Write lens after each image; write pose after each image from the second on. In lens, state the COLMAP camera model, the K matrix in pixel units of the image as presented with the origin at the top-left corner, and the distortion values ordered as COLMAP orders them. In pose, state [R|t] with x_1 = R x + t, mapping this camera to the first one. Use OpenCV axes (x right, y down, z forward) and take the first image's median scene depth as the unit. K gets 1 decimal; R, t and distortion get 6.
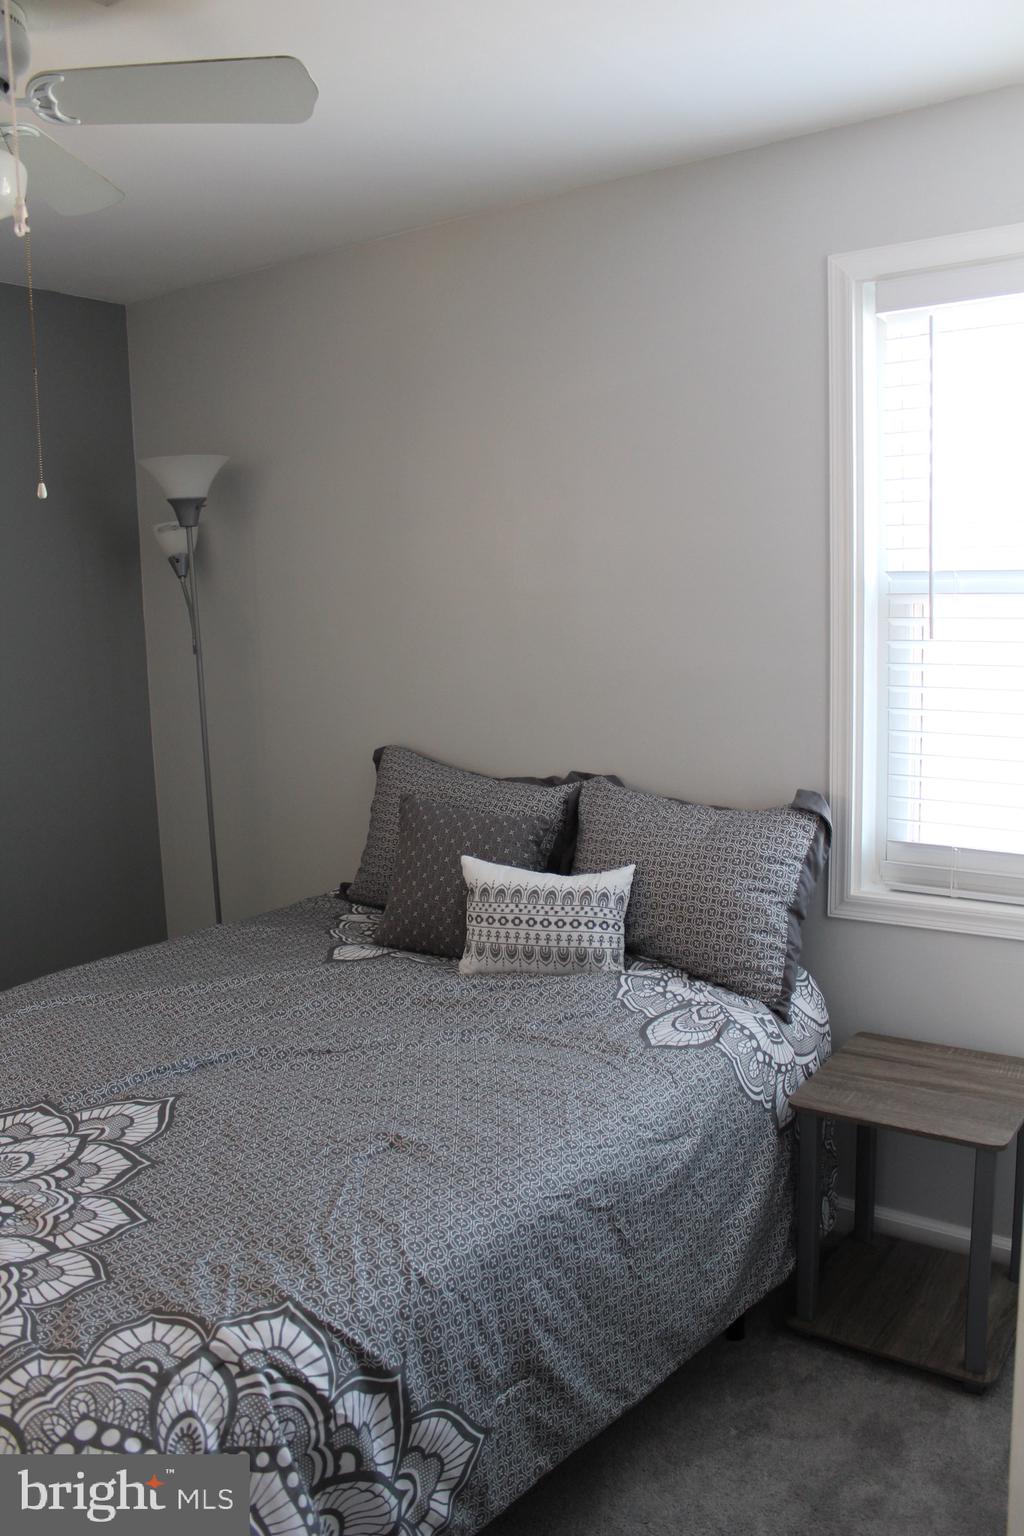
lens RADIAL K [[1259.6, 0, 507.0], [0, 1259.6, 769.6], [0, 0, 1]] dist [-0.160245, 0.145367]
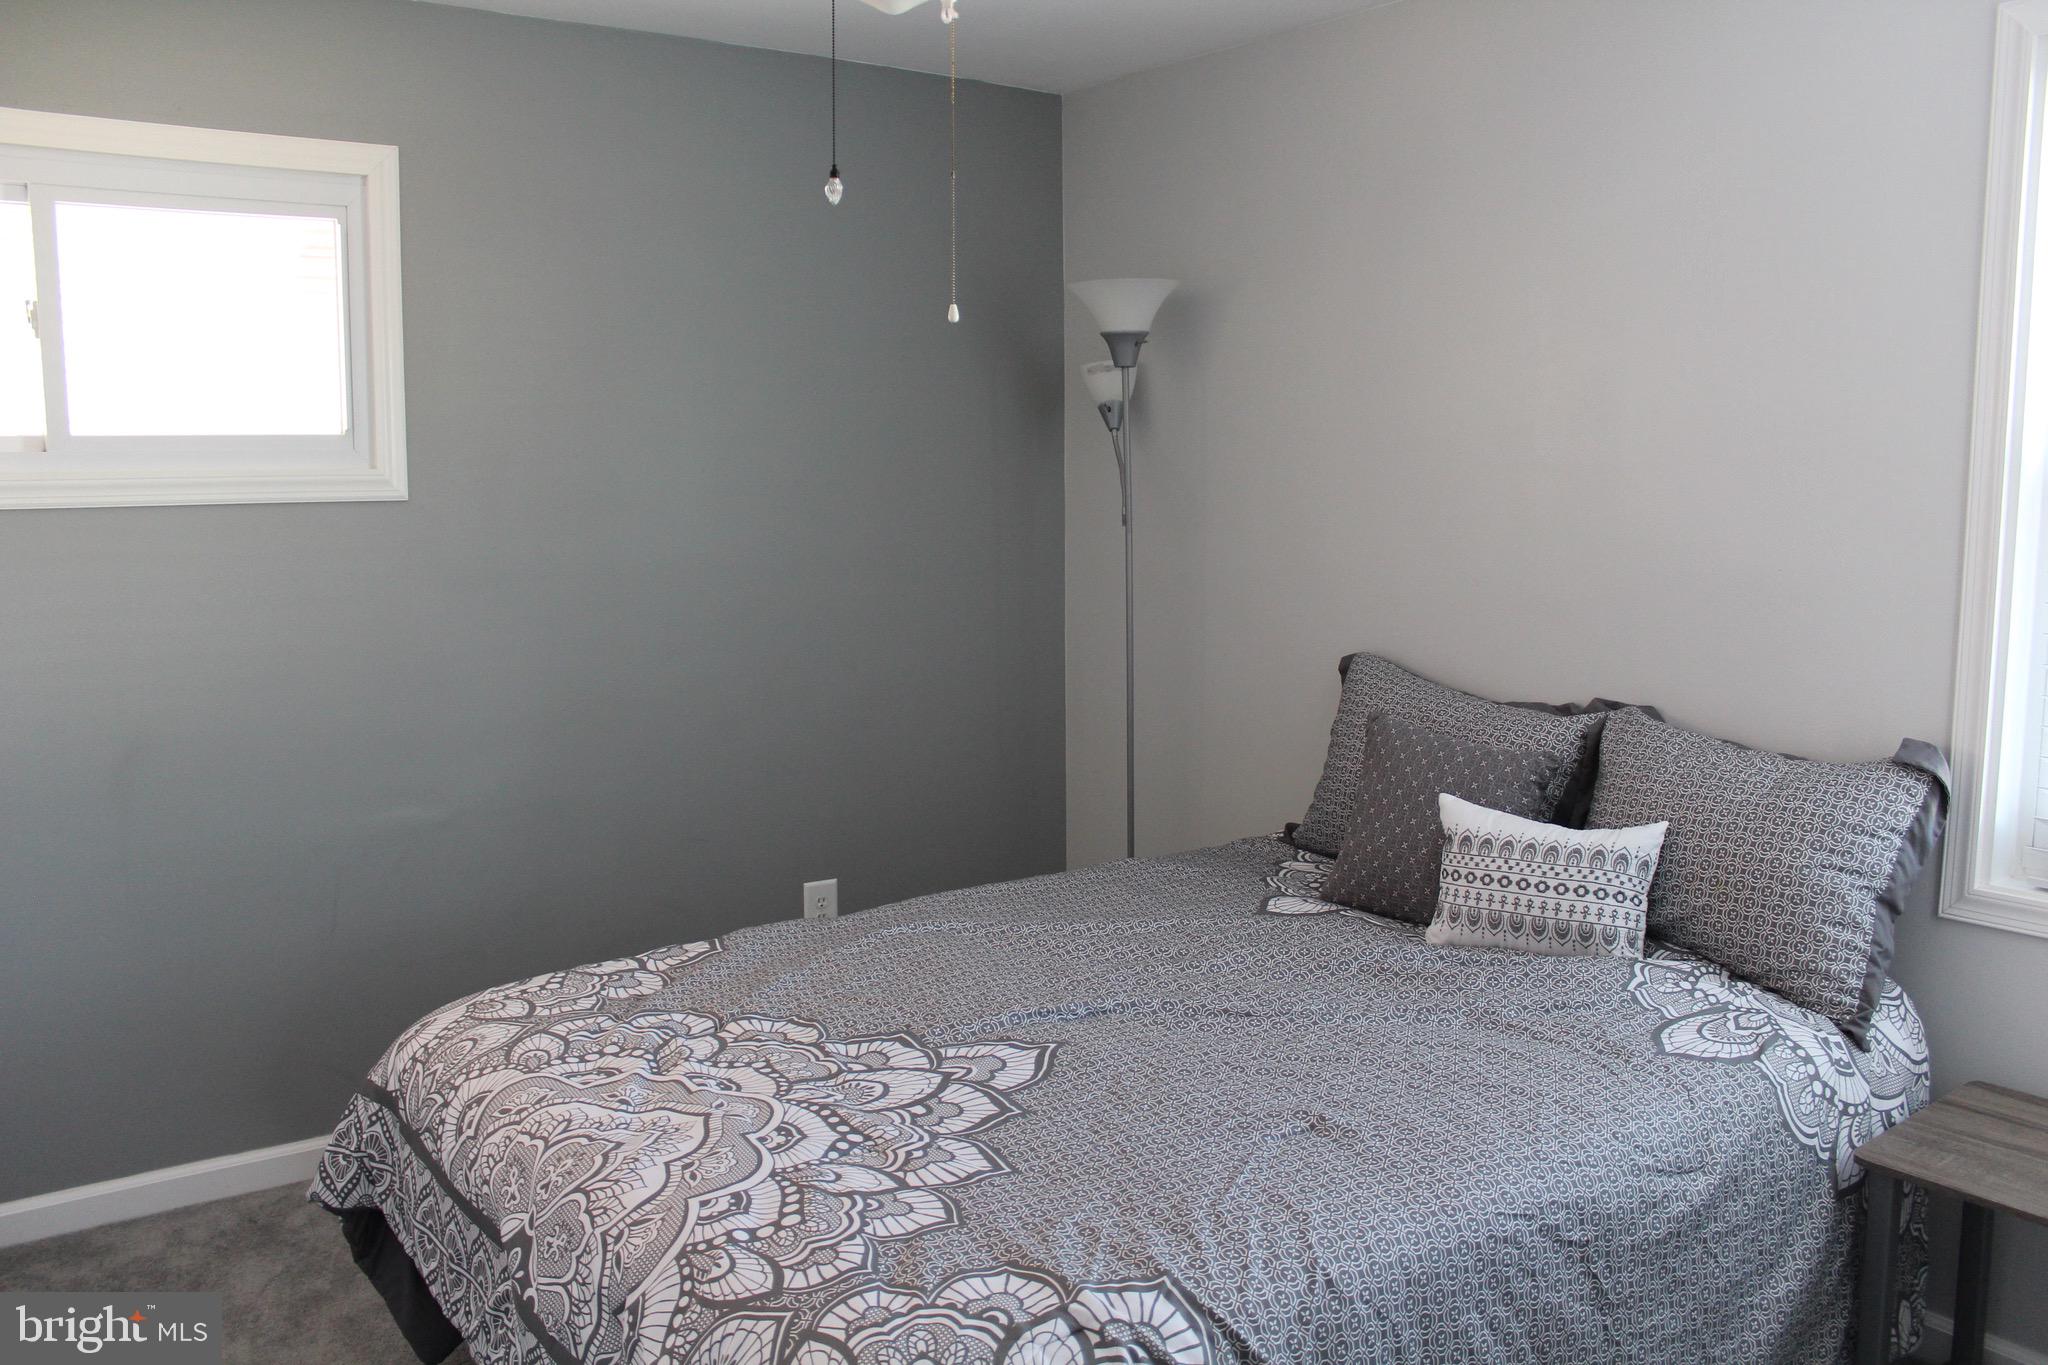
lens RADIAL K [[1679.5, 0, 1033.9], [0, 1679.5, 679.8], [0, 0, 1]] dist [-0.160245, 0.145367]
pose [[0.954166, 0.063854, -0.292386, 0.027411], [-0.068588, 0.997627, -0.005958, 0.028802], [0.291312, 0.025739, 0.956282, -0.079857]]
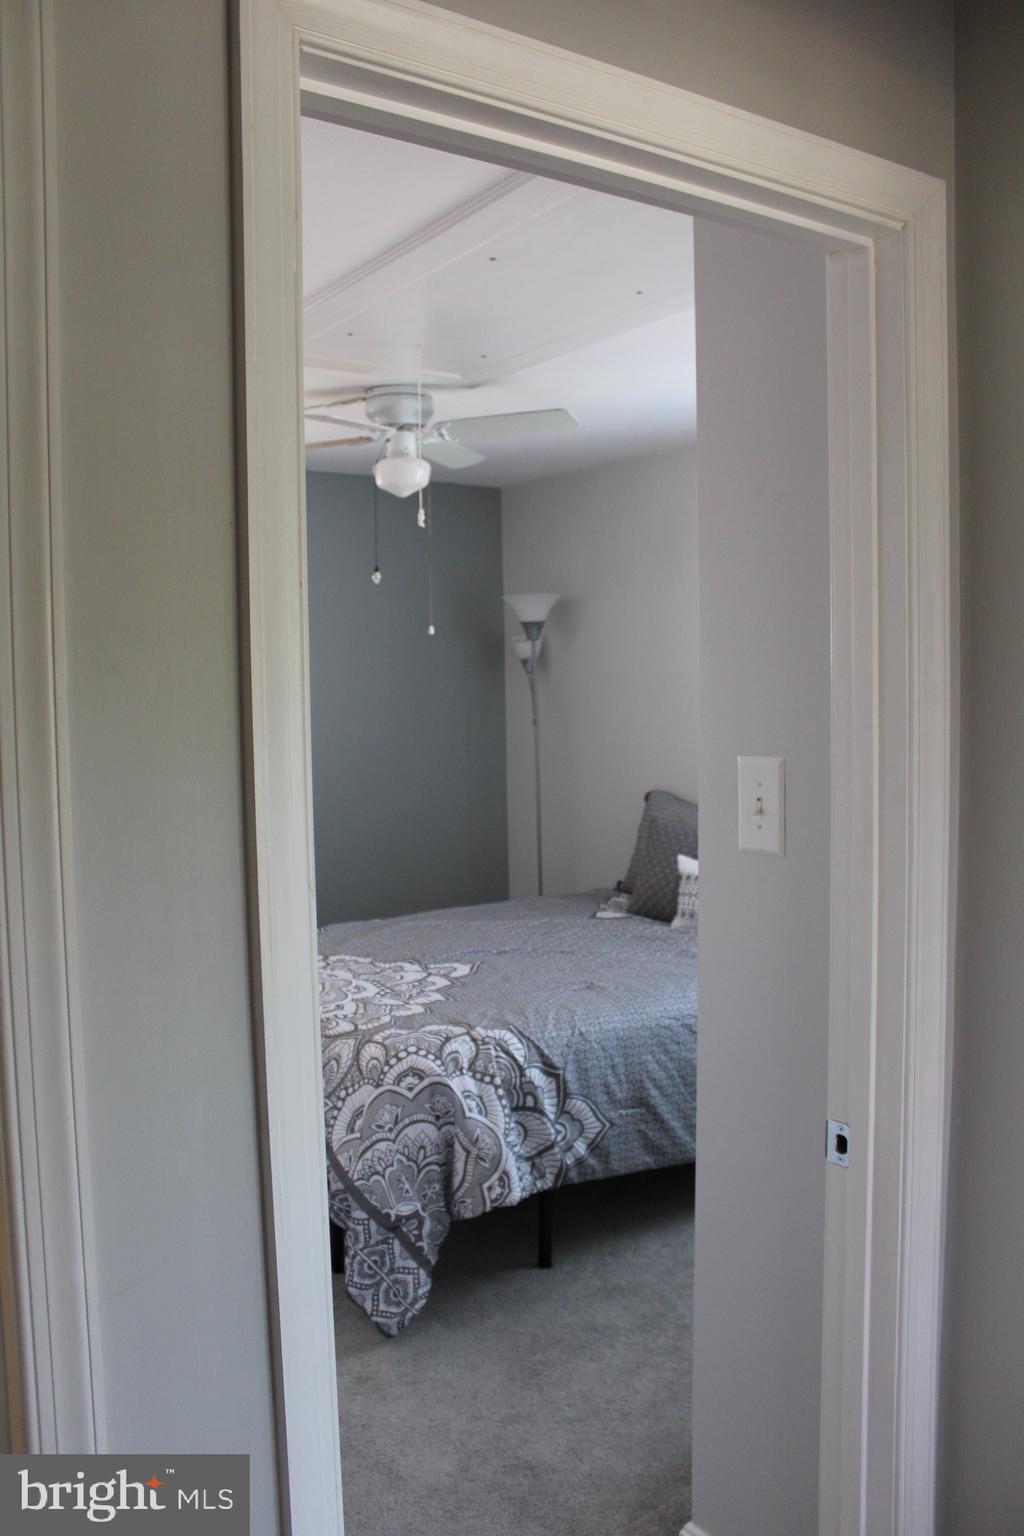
lens RADIAL K [[1259.6, 0, 508.5], [0, 1259.6, 766.1], [0, 0, 1]] dist [-0.160245, 0.145367]
pose [[0.949624, 0.036288, -0.311283, 0.328238], [-0.058793, 0.996267, -0.063217, 0.091921], [0.307827, 0.078334, 0.948212, -0.745977]]
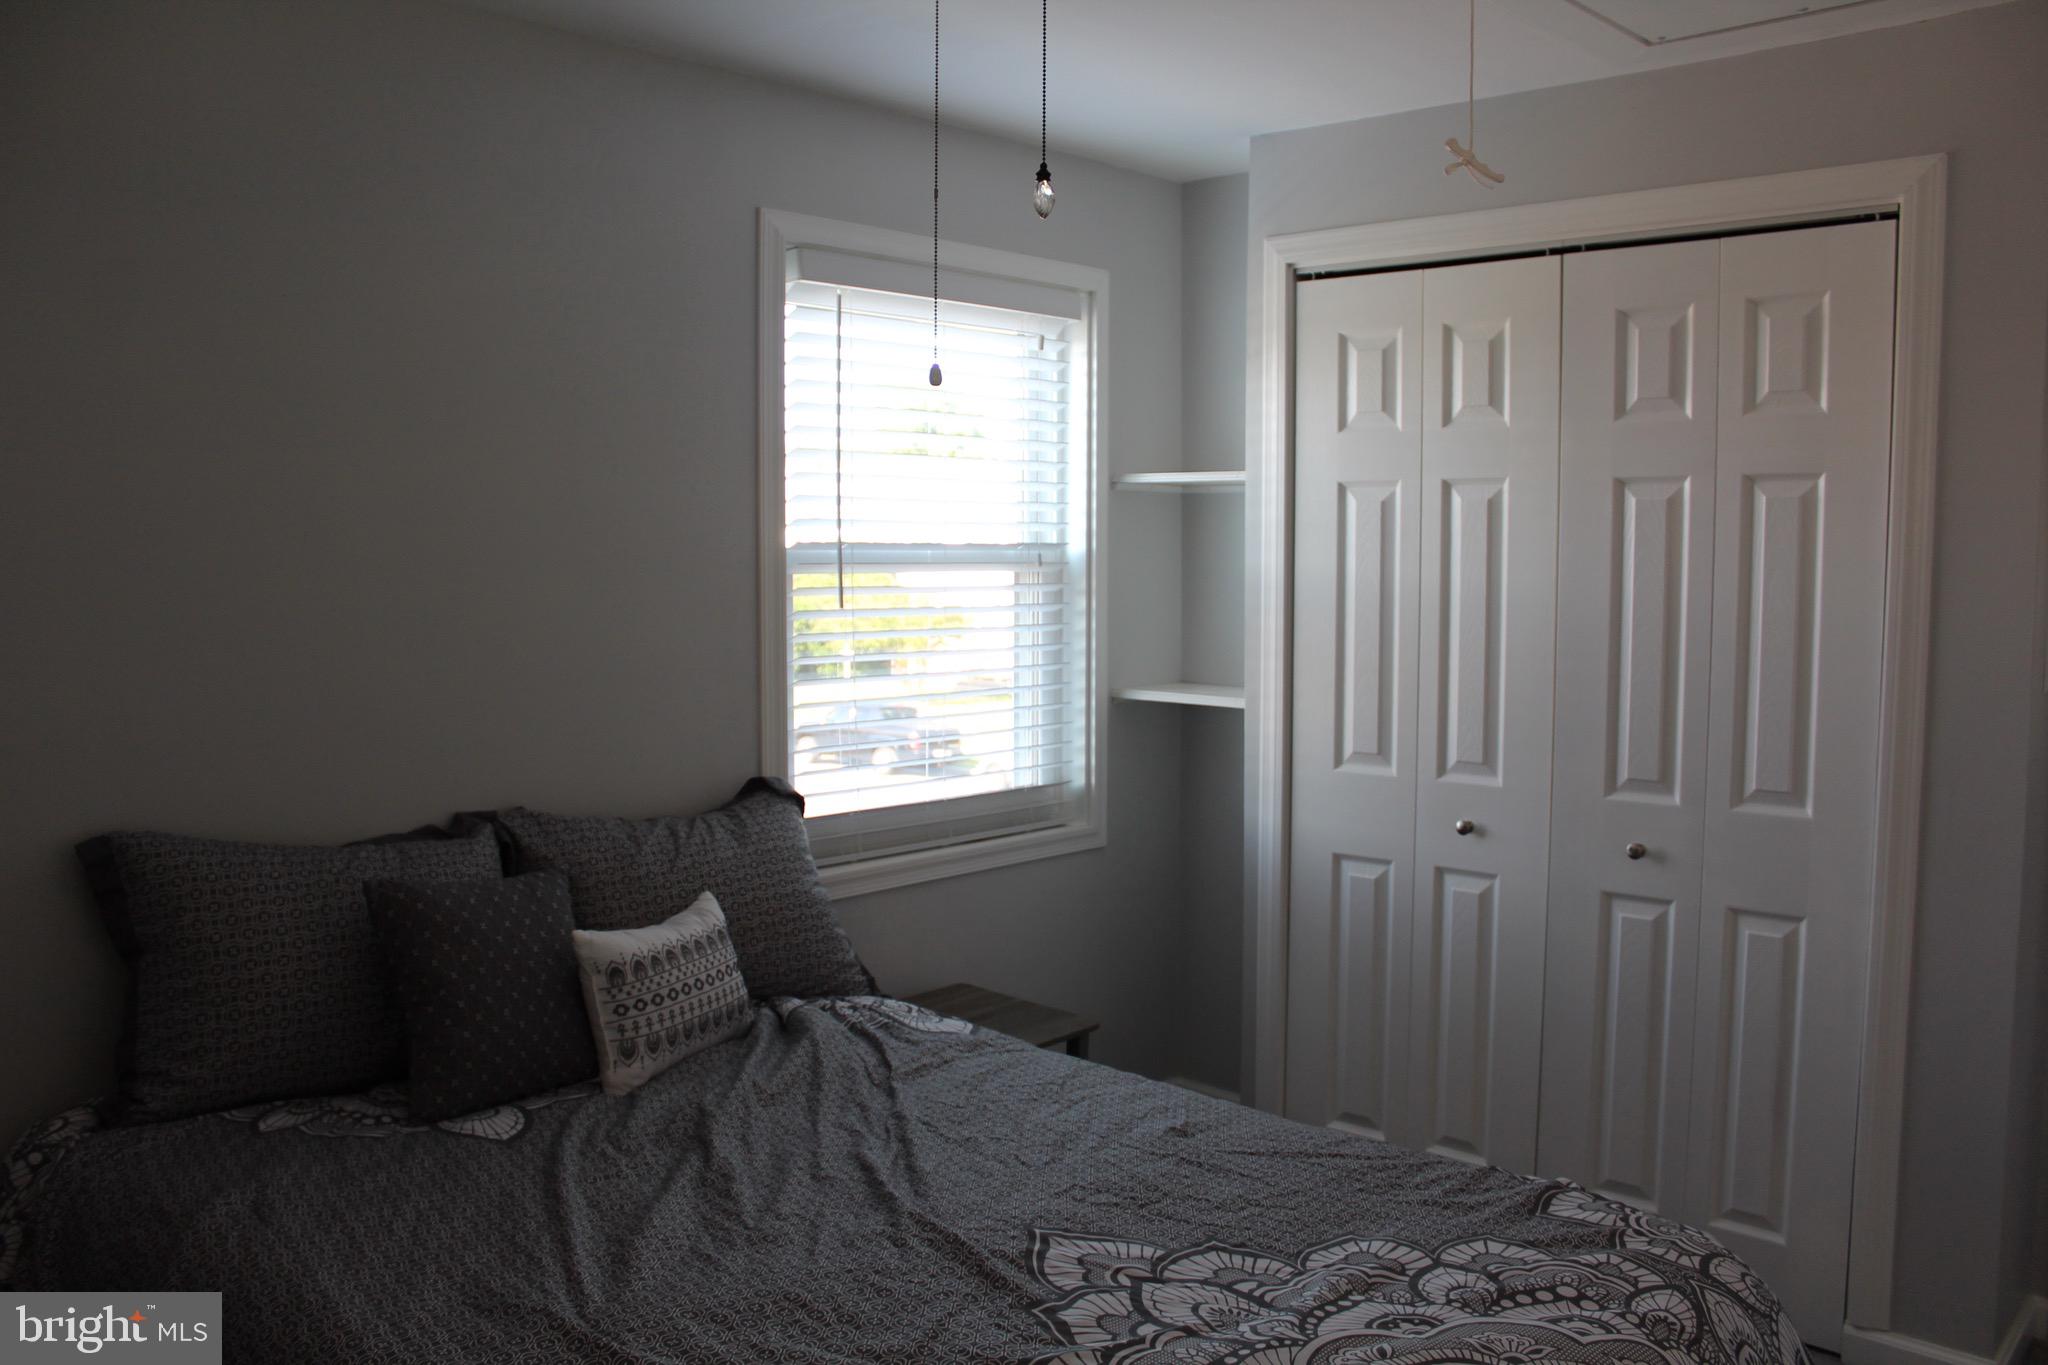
lens RADIAL K [[1679.5, 0, 1013.3], [0, 1679.5, 684.7], [0, 0, 1]] dist [-0.160245, 0.145367]
pose [[0.109318, -0.046331, 0.992926, -1.206902], [0.137131, 0.990065, 0.031100, -0.081079], [-0.984502, 0.132761, 0.114586, 0.850942]]
